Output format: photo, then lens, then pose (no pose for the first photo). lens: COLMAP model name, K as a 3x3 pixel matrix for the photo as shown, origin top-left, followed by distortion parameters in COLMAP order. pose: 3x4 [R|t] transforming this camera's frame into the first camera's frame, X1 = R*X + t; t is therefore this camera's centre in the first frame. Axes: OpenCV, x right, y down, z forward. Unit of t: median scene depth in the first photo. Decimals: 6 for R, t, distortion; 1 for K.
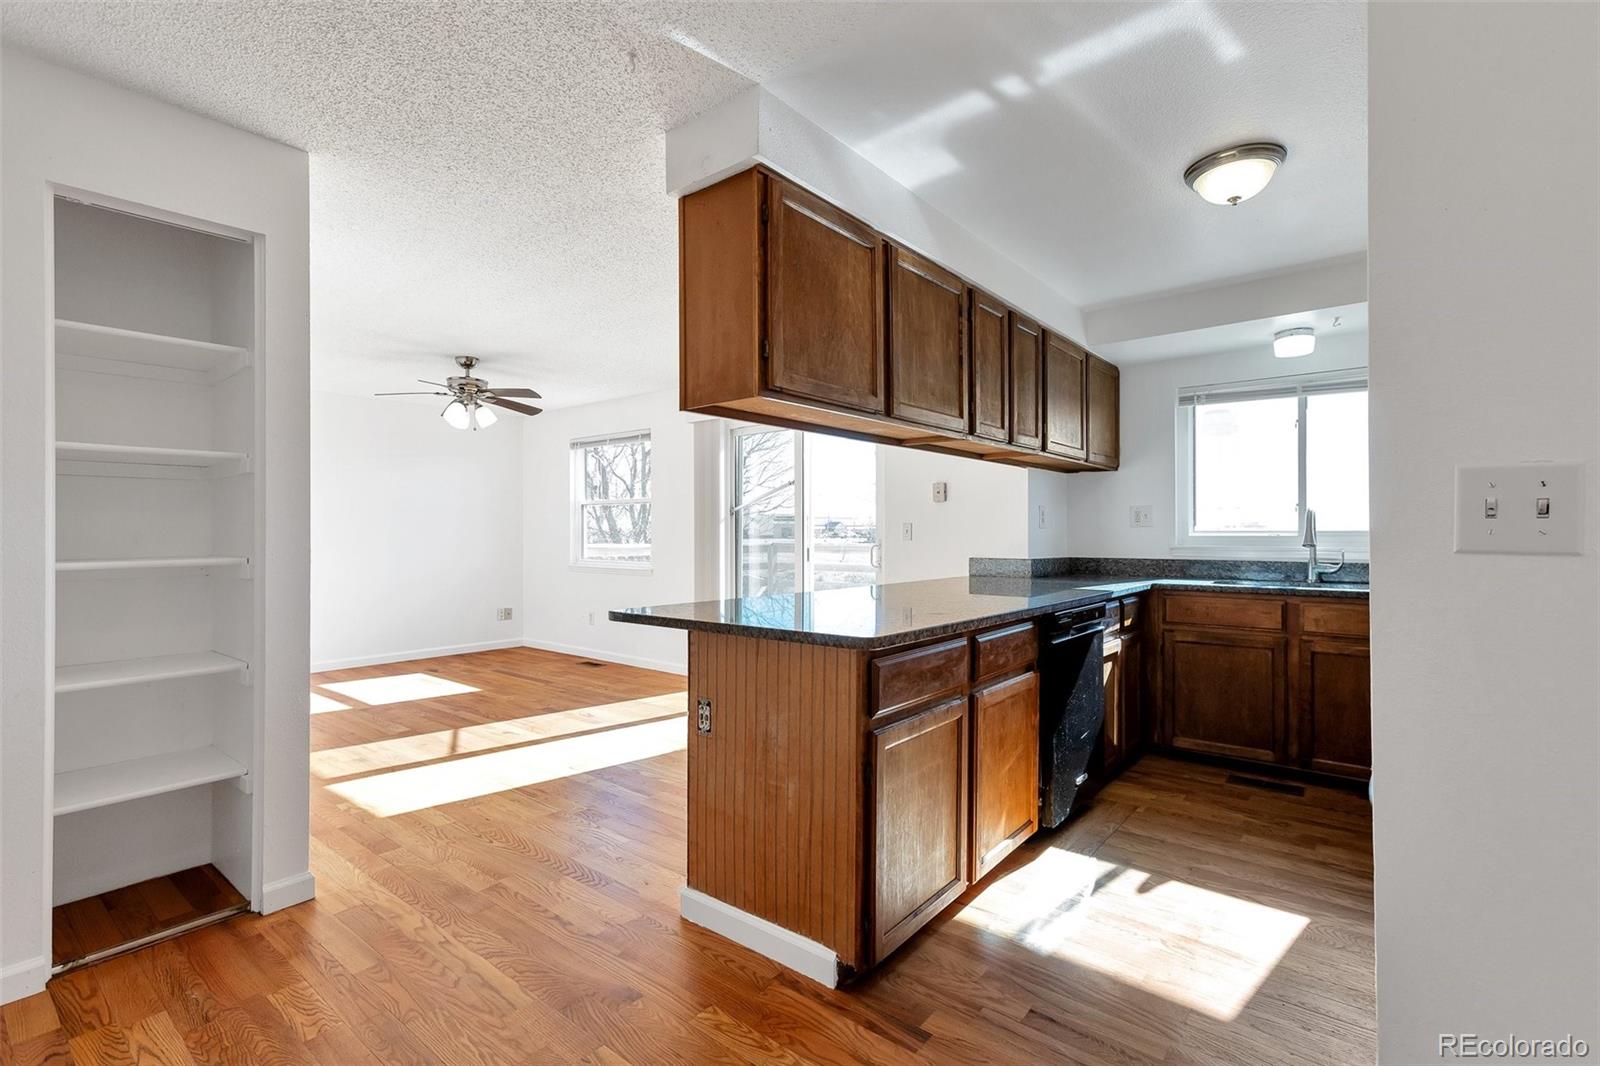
lens RADIAL K [[747.2, 0, 800.0], [0, 747.2, 533.0], [0, 0, 1]] dist [-0.011078, -0.000008]
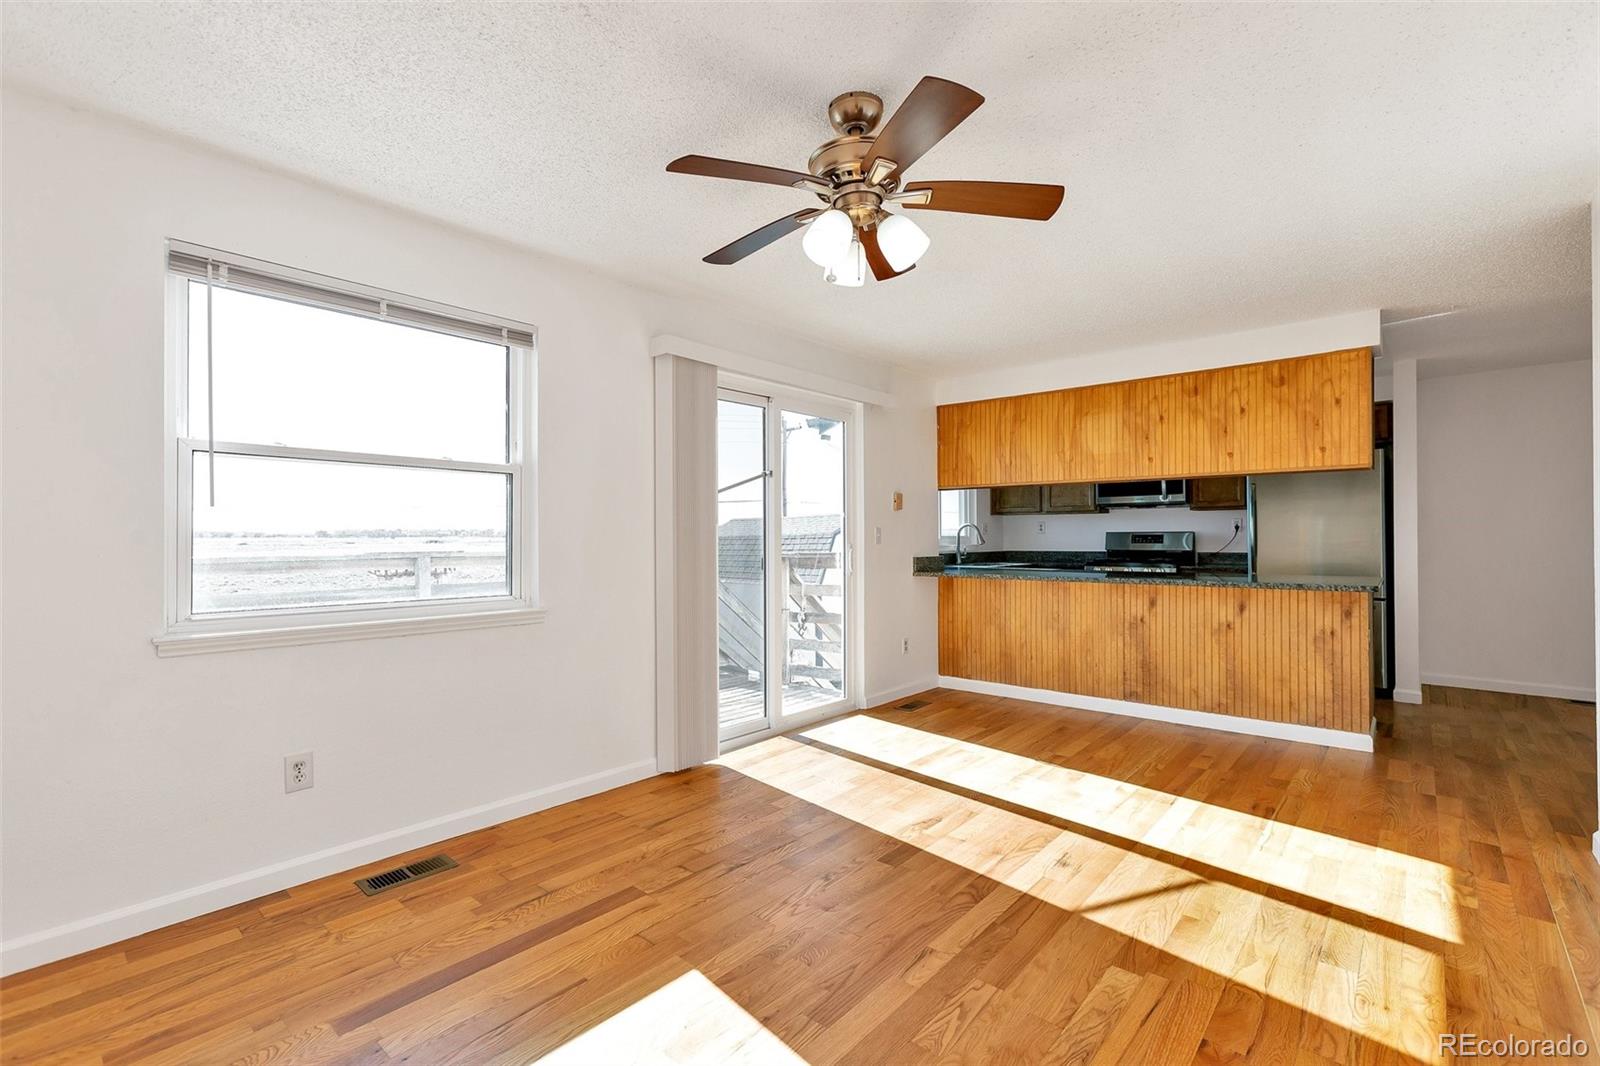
lens RADIAL K [[701.7, 0, 800.0], [0, 701.7, 533.0], [0, 0, 1]] dist [-0.002911, 0.001243]
pose [[0.033459, 0.011320, 0.999376, -0.820175], [0.000353, 0.999936, -0.011338, 0.005985], [-0.999440, 0.000732, 0.033453, 1.008297]]
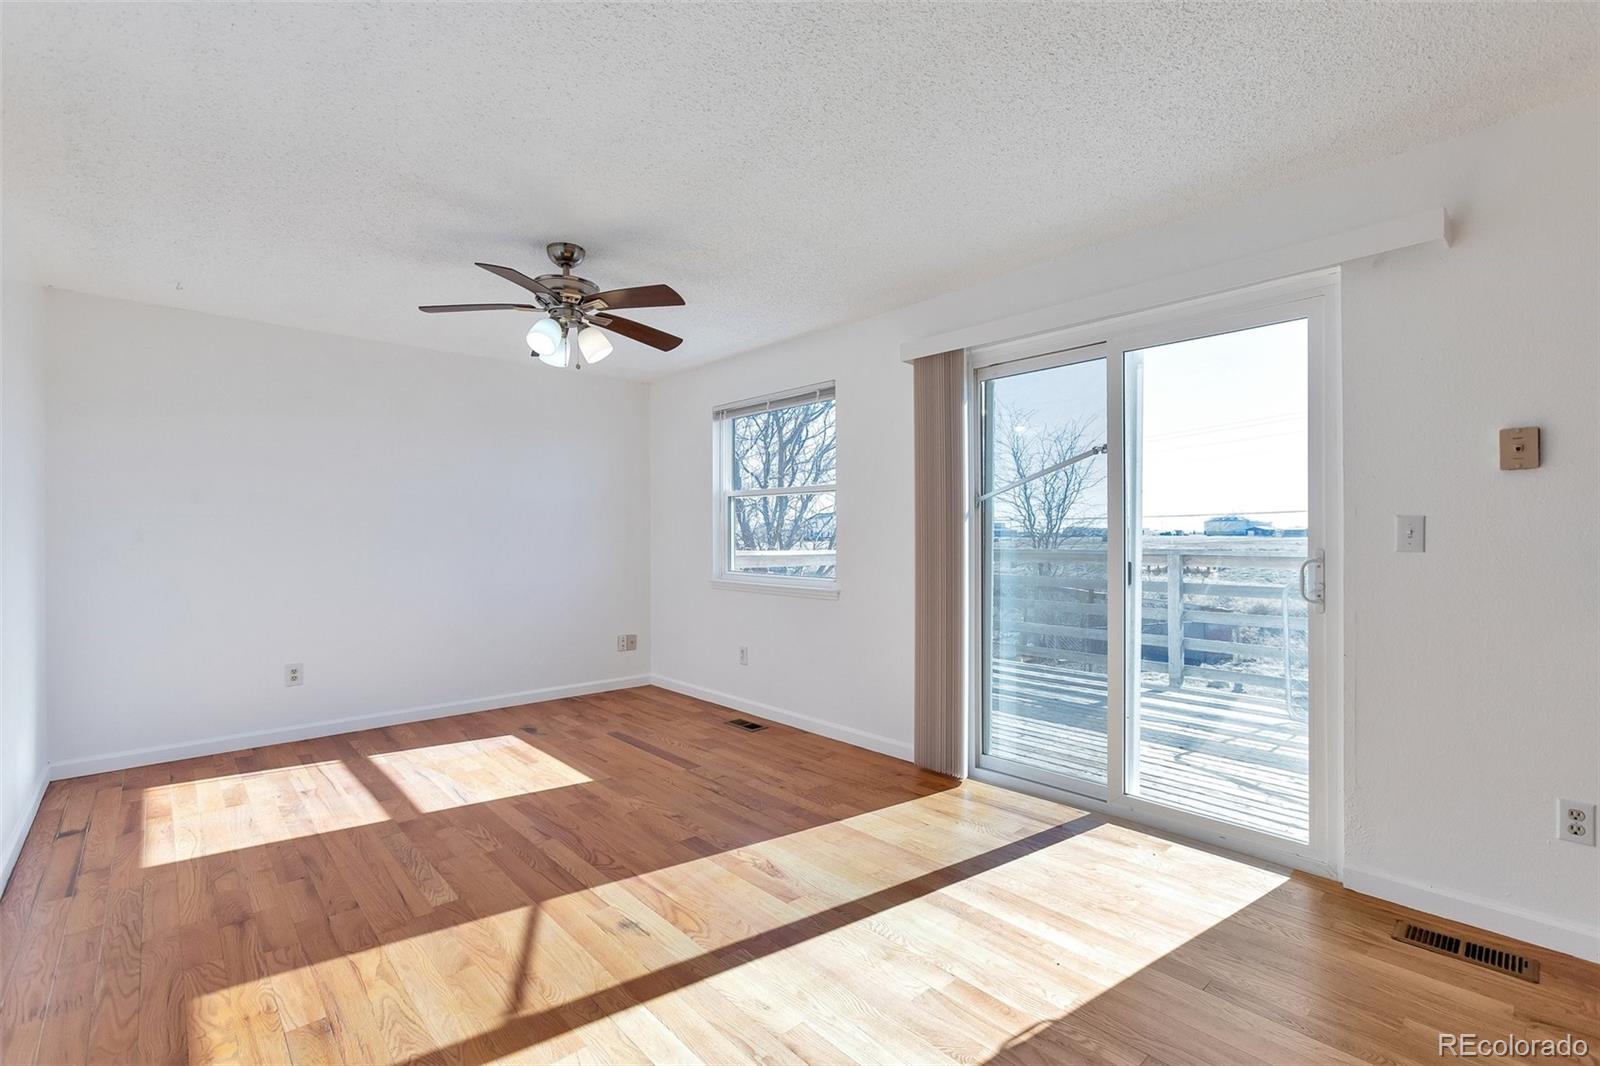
lens RADIAL K [[701.7, 0, 800.0], [0, 701.7, 533.0], [0, 0, 1]] dist [-0.002911, 0.001243]
pose [[0.990542, -0.001546, -0.137202, -0.176086], [0.001009, 0.999992, -0.003984, -0.000322], [0.137207, 0.003808, 0.990535, 0.452487]]
